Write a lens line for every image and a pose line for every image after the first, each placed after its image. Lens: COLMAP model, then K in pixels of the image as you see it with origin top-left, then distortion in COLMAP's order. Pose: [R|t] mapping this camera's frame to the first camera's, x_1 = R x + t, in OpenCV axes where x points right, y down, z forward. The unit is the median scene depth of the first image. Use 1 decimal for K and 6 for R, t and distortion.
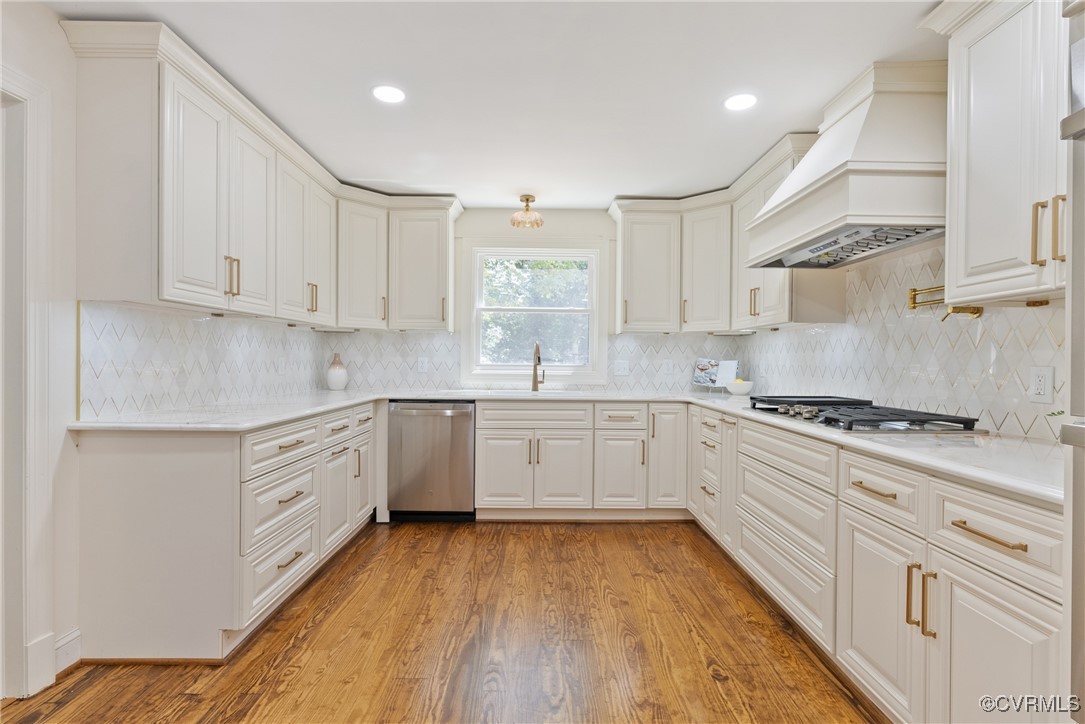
lens RADIAL K [[511.8, 0, 545.7], [0, 511.8, 362.4], [0, 0, 1]] dist [-0.001596, -0.001024]
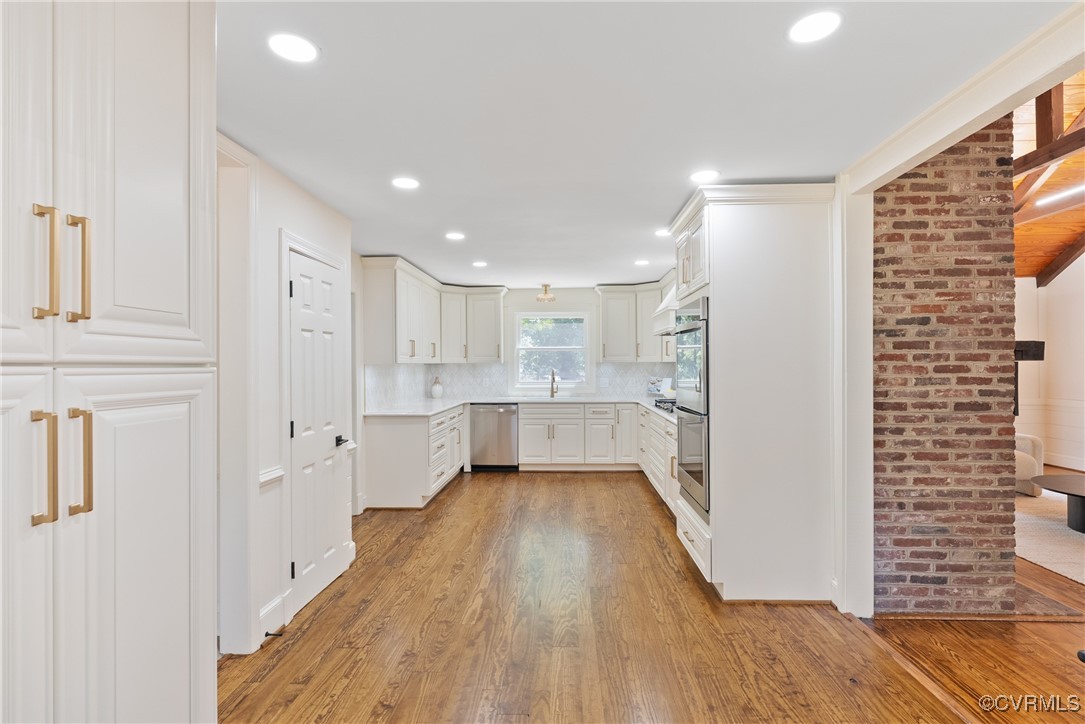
lens RADIAL K [[511.8, 0, 545.7], [0, 511.8, 363.8], [0, 0, 1]] dist [-0.001596, -0.001024]
pose [[0.998206, -0.013793, -0.058261, 0.066204], [0.013472, 0.999892, -0.005902, -0.051932], [0.058336, 0.005106, 0.998284, -0.785956]]
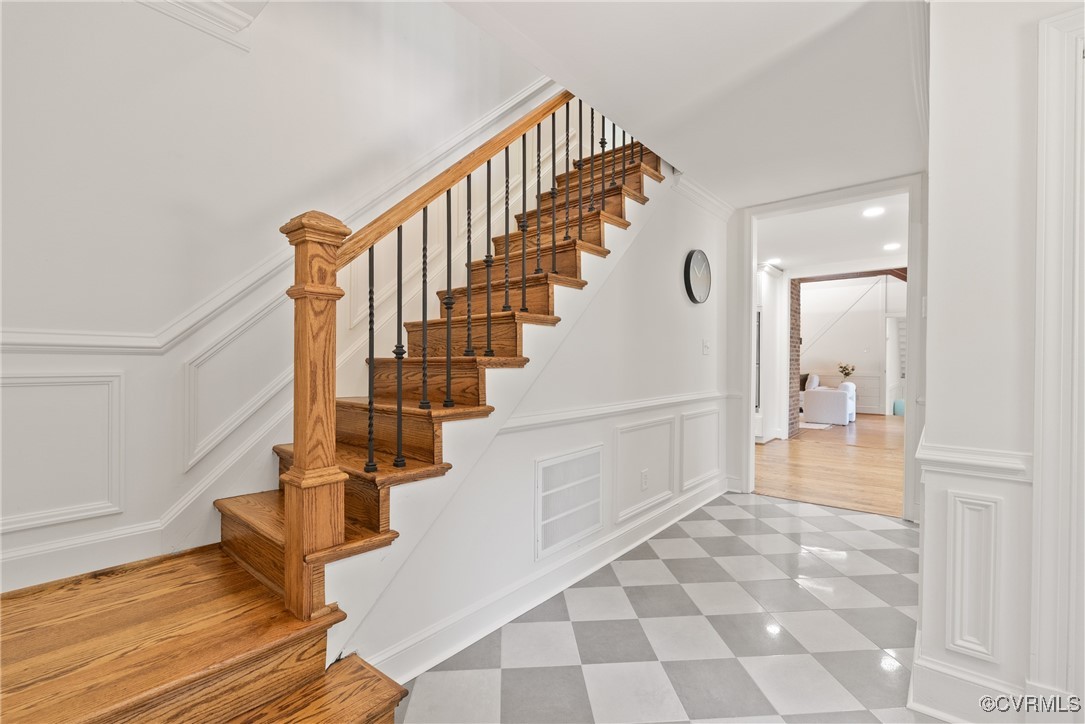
lens RADIAL K [[480.7, 0, 541.0], [0, 480.7, 366.0], [0, 0, 1]] dist [-0.002809, 0.000212]
pose [[0.656677, -0.012407, 0.754070, -1.576199], [0.004601, 0.999912, 0.012444, 0.010659], [-0.754158, -0.004702, 0.656676, -0.501249]]
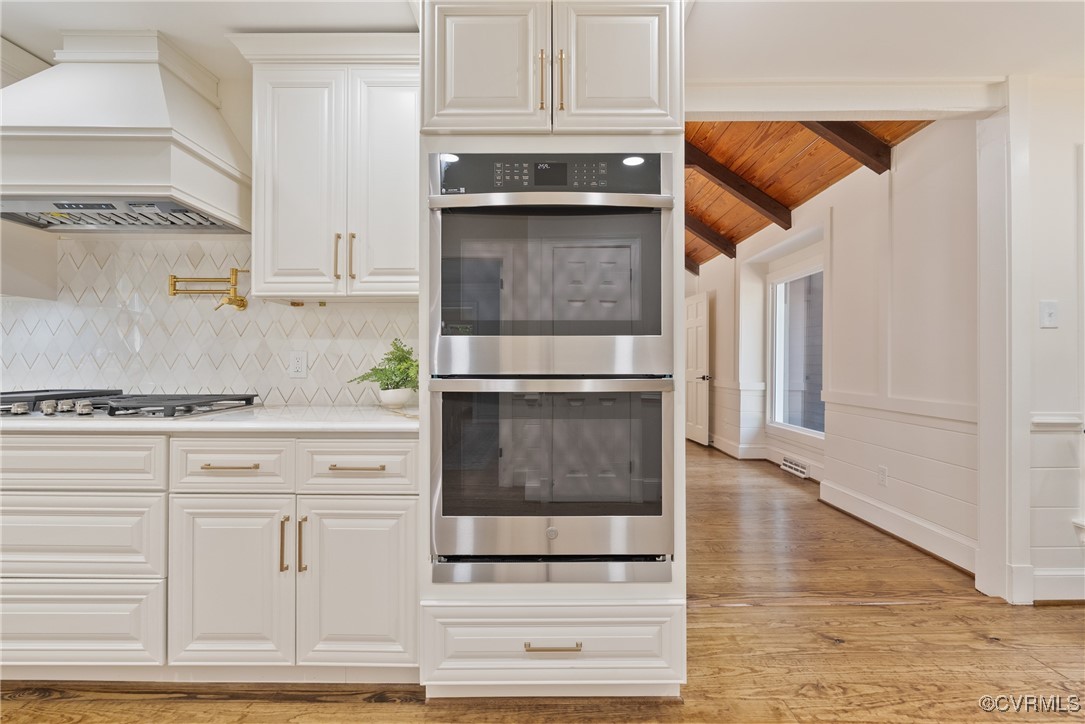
lens RADIAL K [[480.7, 0, 540.6], [0, 480.7, 360.2], [0, 0, 1]] dist [-0.002809, 0.000212]
pose [[0.013103, -0.003847, 0.999907, -0.141195], [0.001687, 0.999991, 0.003825, 0.013510], [-0.999913, 0.001636, 0.013109, 0.161069]]
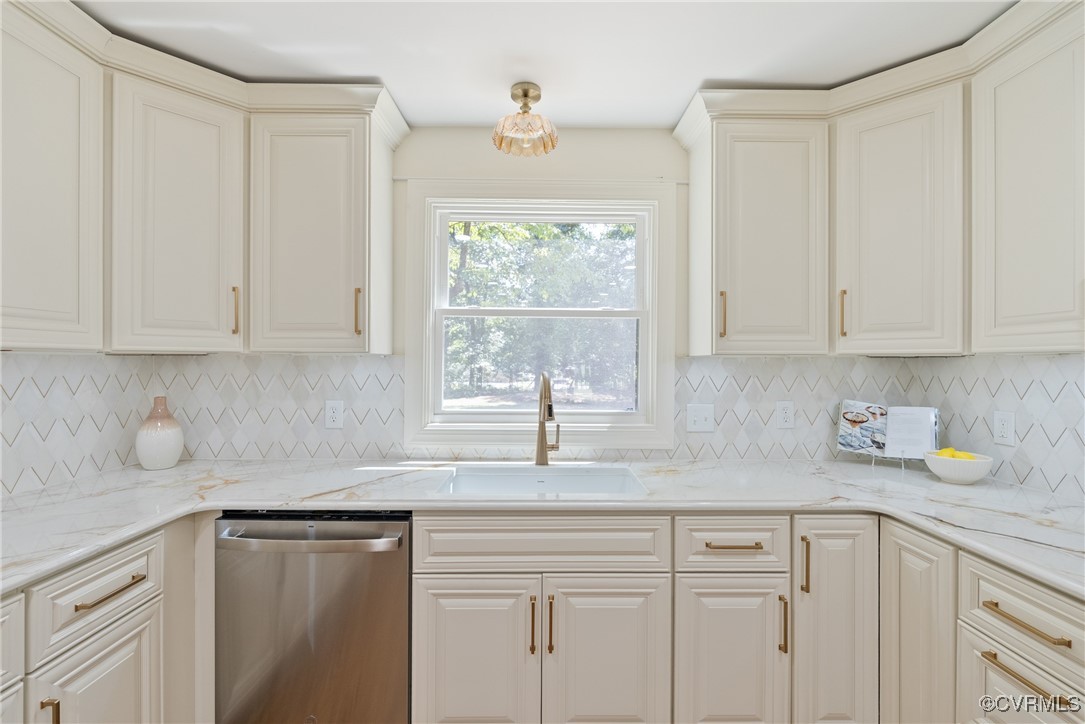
lens RADIAL K [[480.7, 0, 546.8], [0, 480.7, 359.1], [0, 0, 1]] dist [-0.002809, 0.000212]
pose [[0.999985, -0.005135, -0.002132, -0.016314], [0.005114, 0.999941, -0.009584, -0.055830], [0.002181, 0.009573, 0.999952, 0.575142]]
